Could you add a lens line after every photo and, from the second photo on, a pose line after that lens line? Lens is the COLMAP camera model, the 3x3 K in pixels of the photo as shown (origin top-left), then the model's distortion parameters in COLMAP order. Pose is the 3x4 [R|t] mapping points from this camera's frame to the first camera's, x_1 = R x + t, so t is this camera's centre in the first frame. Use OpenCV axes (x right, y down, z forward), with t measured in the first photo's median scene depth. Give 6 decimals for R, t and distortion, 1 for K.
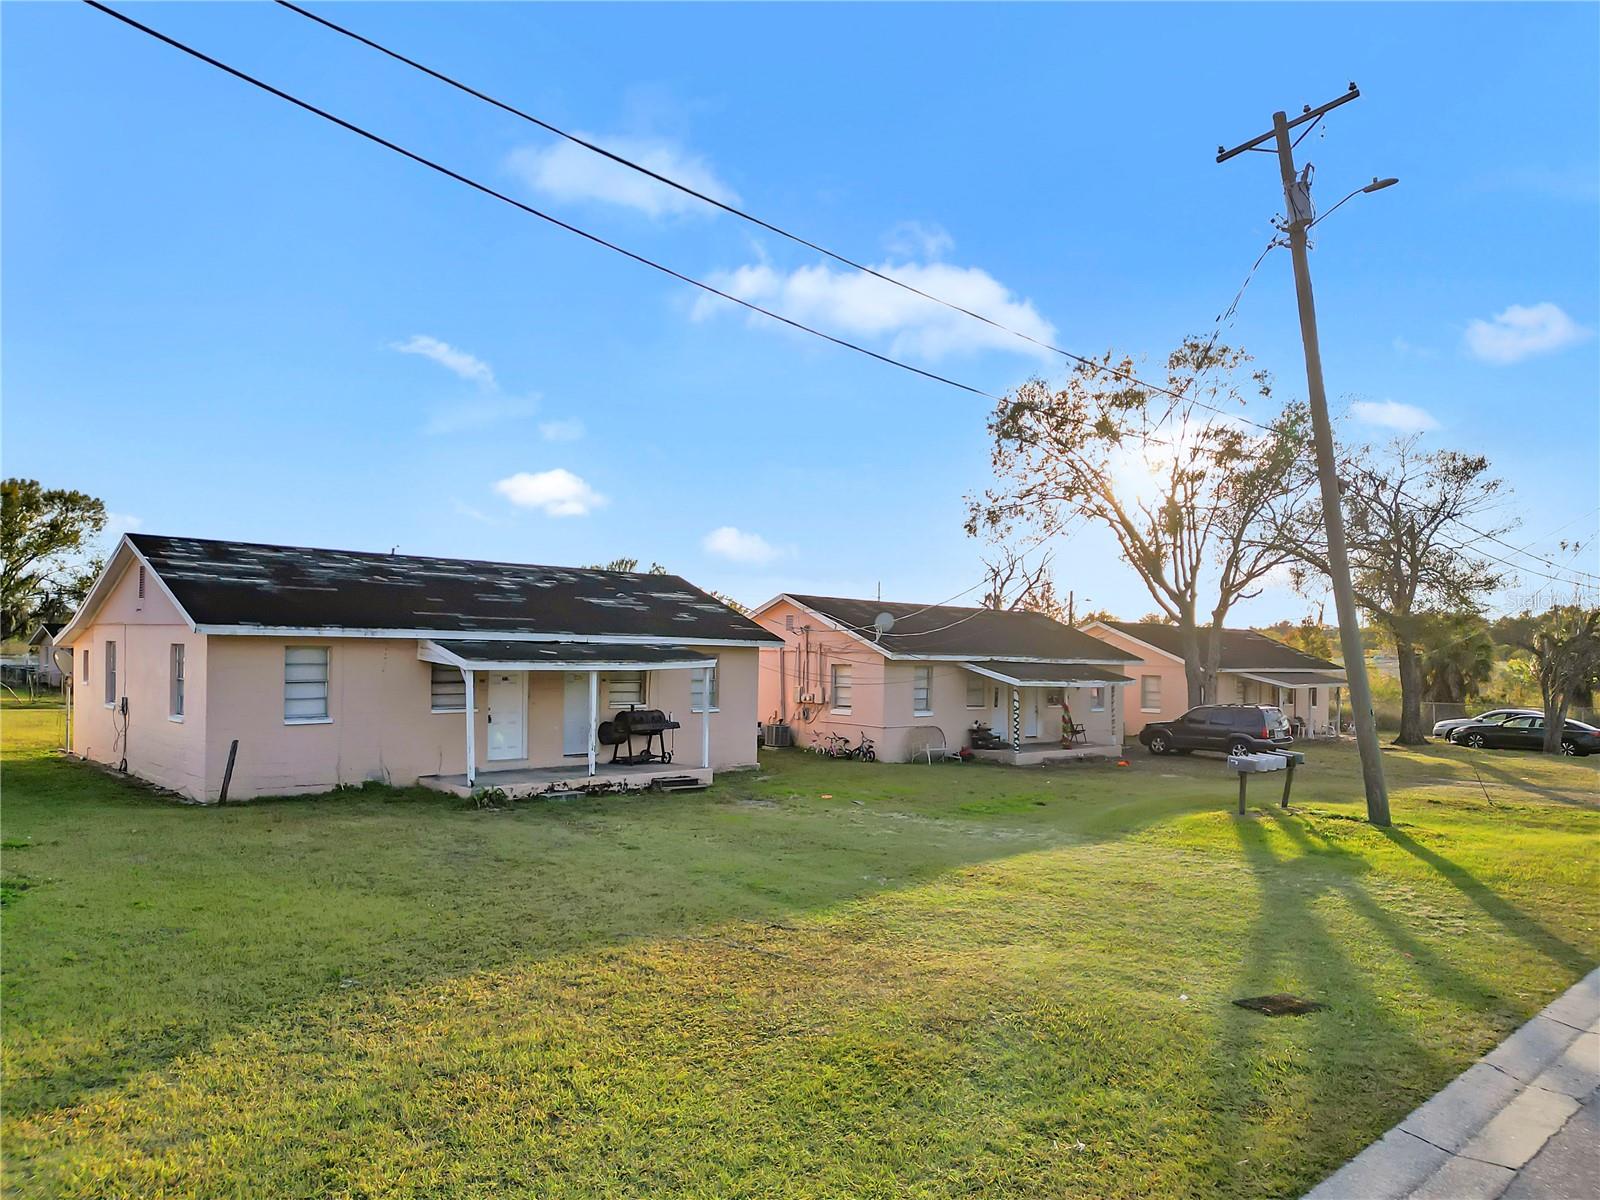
lens RADIAL K [[1141.0, 0, 804.6], [0, 1141.0, 604.0], [0, 0, 1]] dist [0.081434, -0.084057]
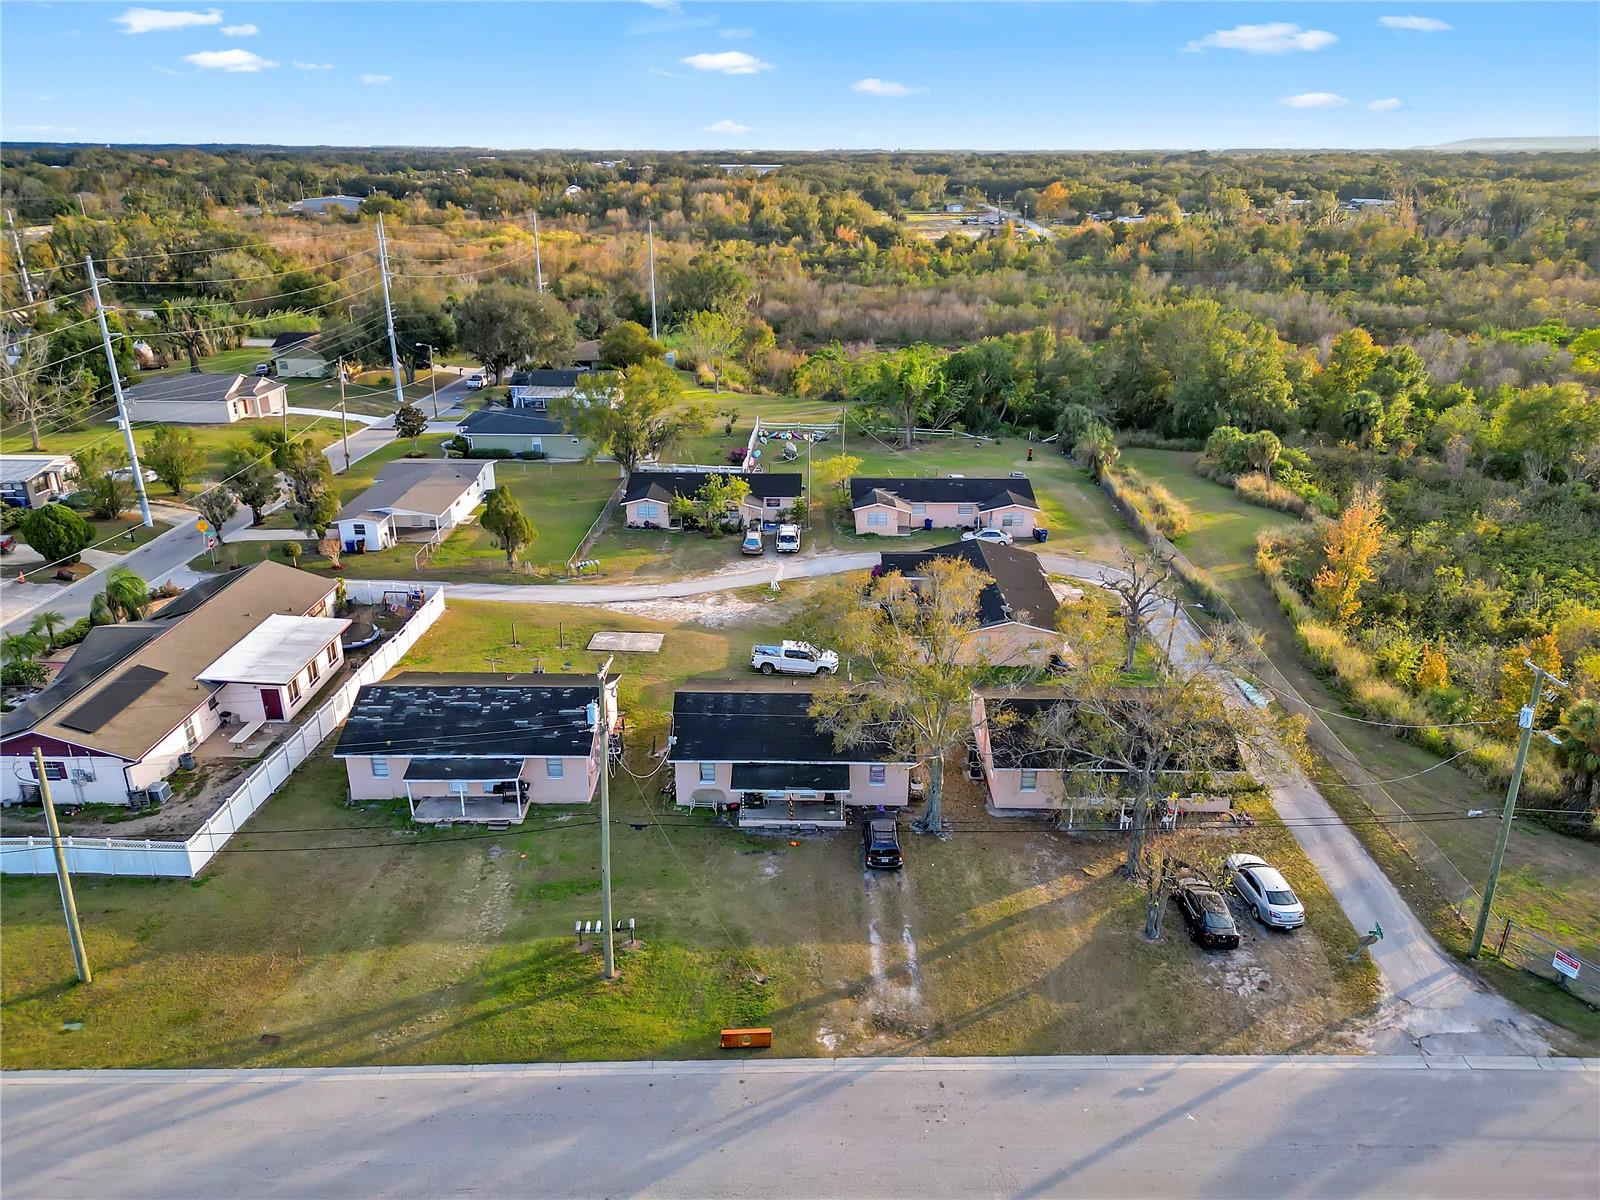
lens RADIAL K [[1115.8, 0, 800.0], [0, 1115.8, 600.0], [0, 0, 1]] dist [0.075514, -0.073234]
pose [[0.722583, 0.243656, -0.646920, 1.319660], [0.035927, 0.921323, 0.387136, -0.878667], [0.690350, -0.302980, 0.656978, -0.002118]]
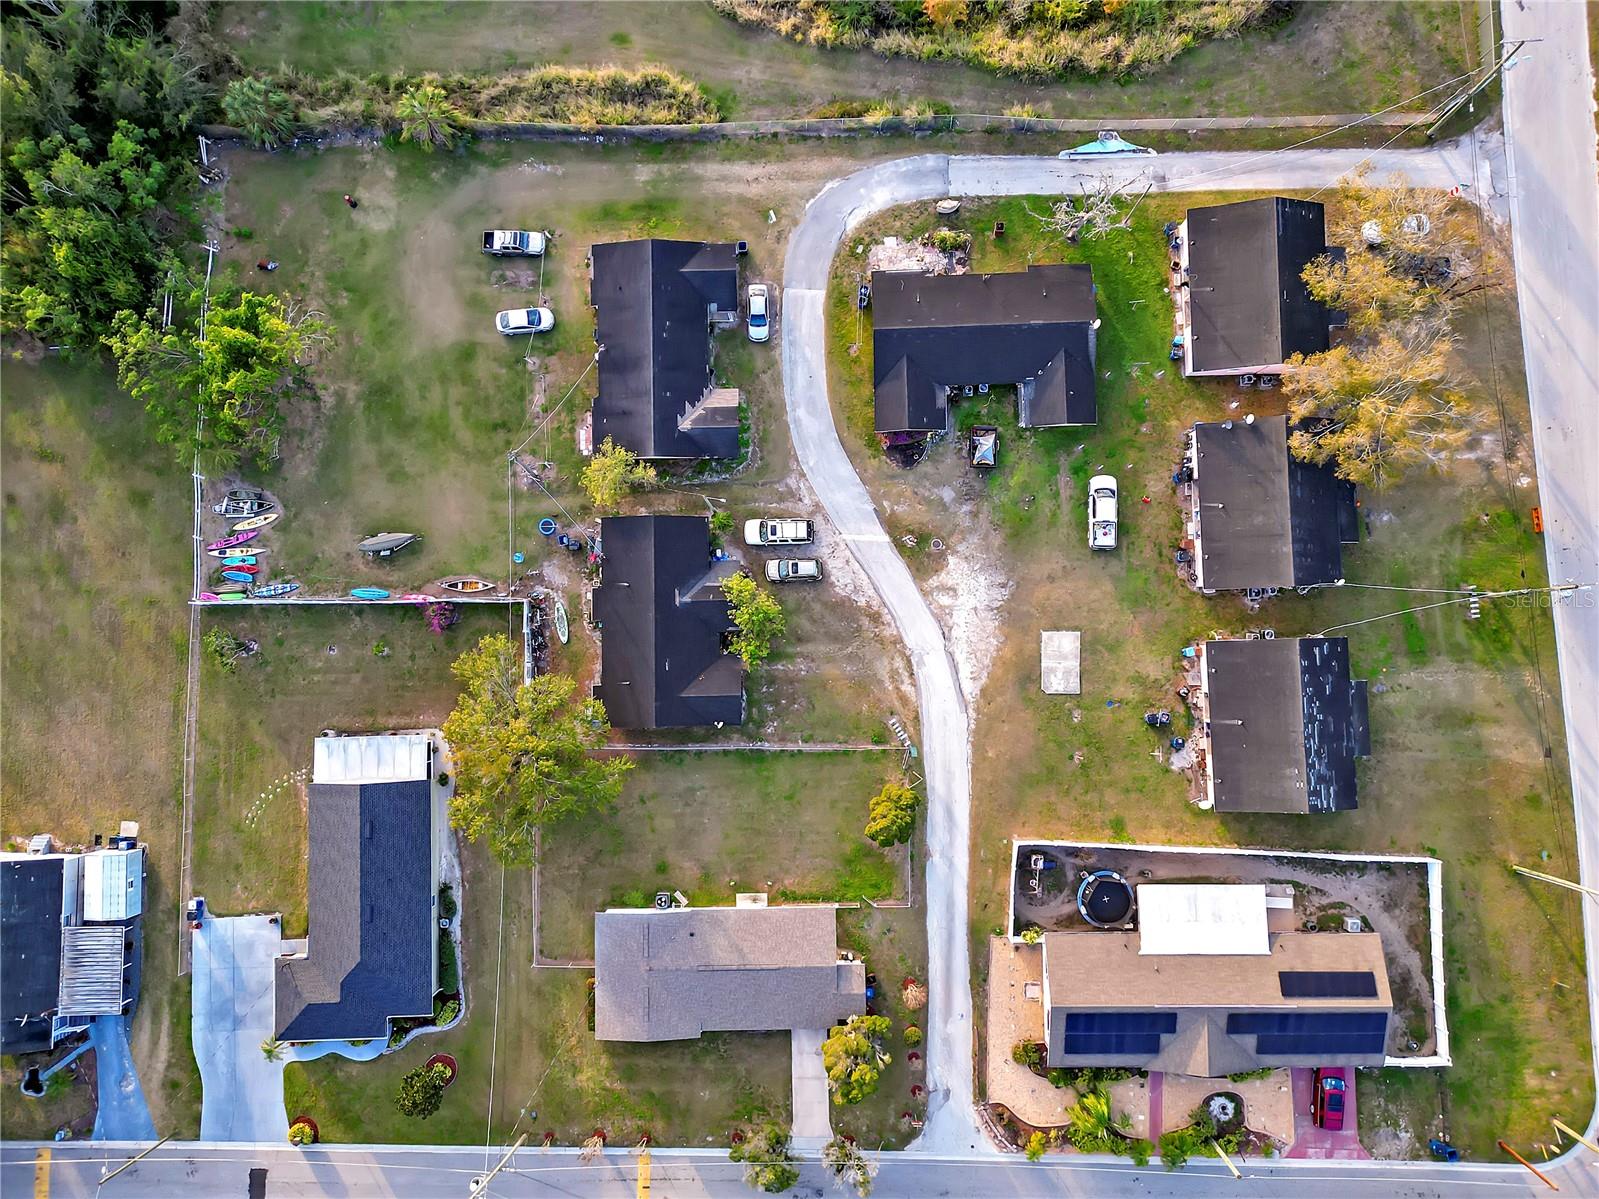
lens RADIAL K [[1109.3, 0, 803.7], [0, 1109.3, 600.1], [0, 0, 1]] dist [0.085377, -0.089663]
pose [[0.669073, -0.743105, 0.011622, -0.831632], [-0.011998, 0.004836, 0.999916, -2.596095], [-0.743099, -0.669157, -0.005680, 1.883549]]
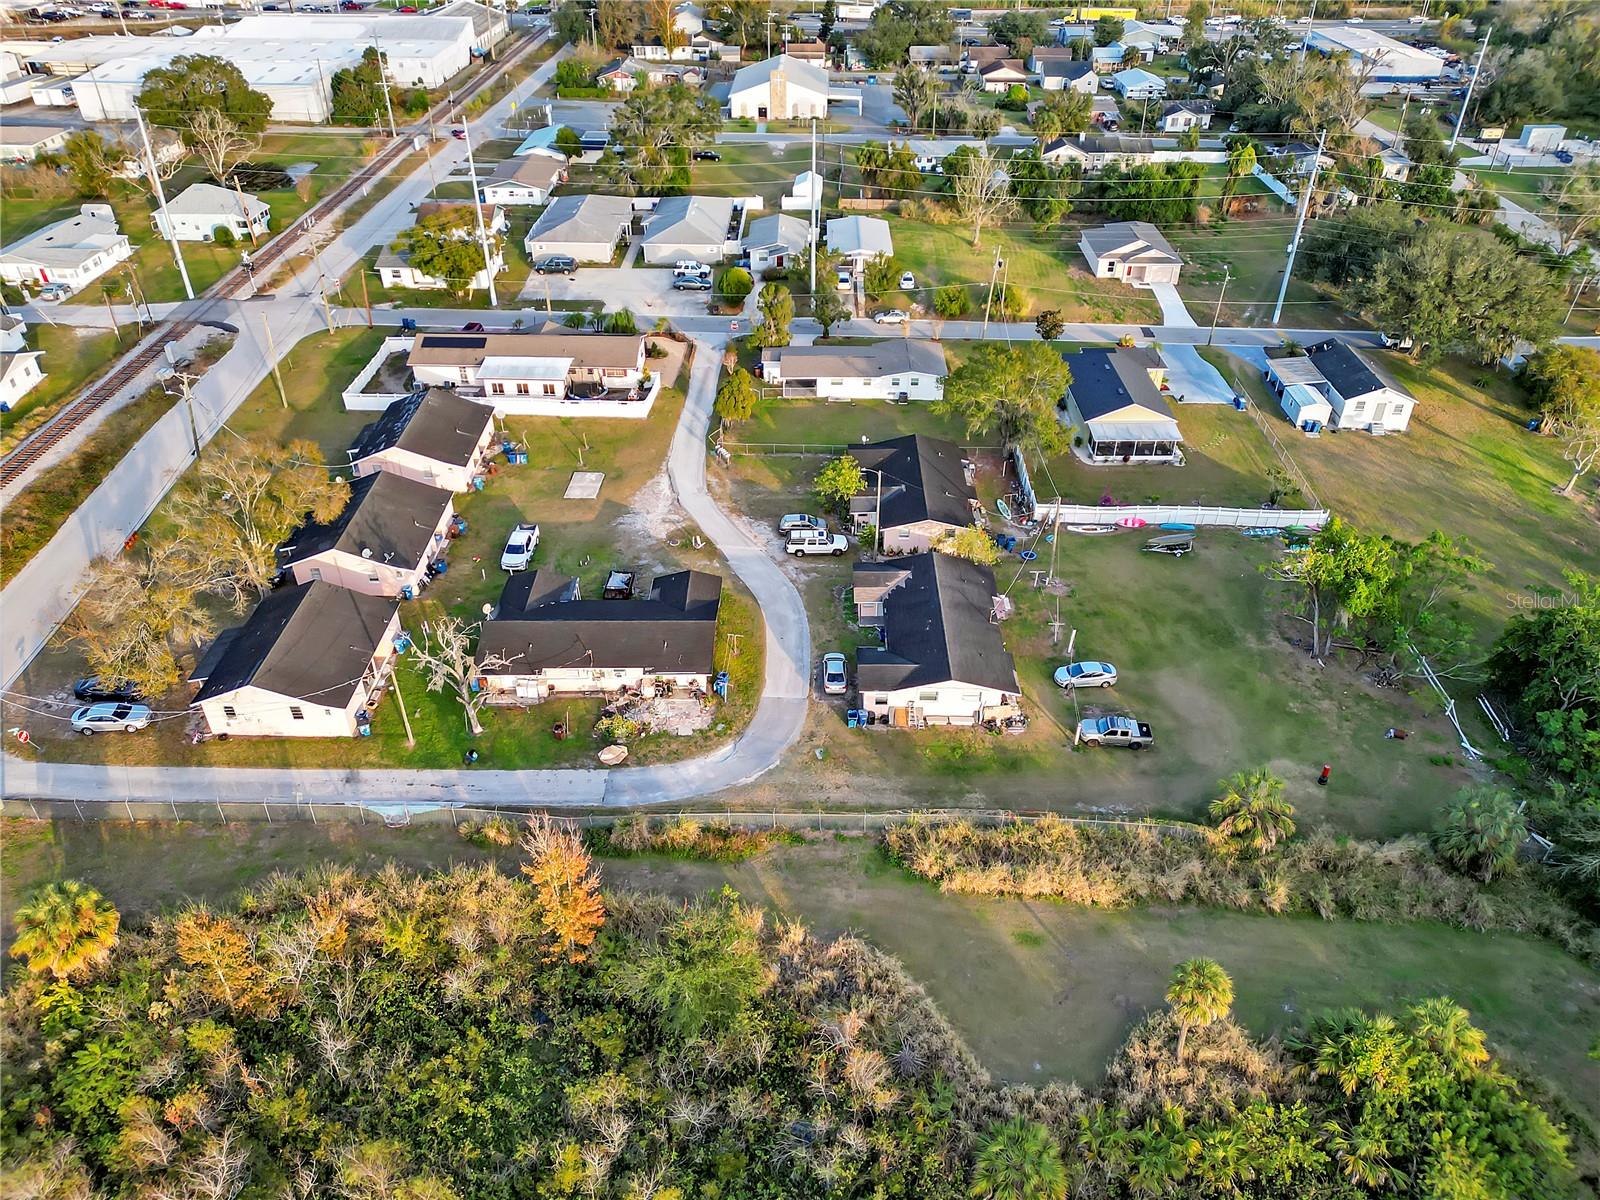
lens RADIAL K [[1125.6, 0, 803.3], [0, 1125.6, 601.1], [0, 0, 1]] dist [0.083355, -0.088460]
pose [[-0.687333, 0.398155, -0.607492, 1.230778], [0.015197, 0.844071, 0.536016, -1.365933], [0.726184, 0.359190, -0.586208, 3.851191]]
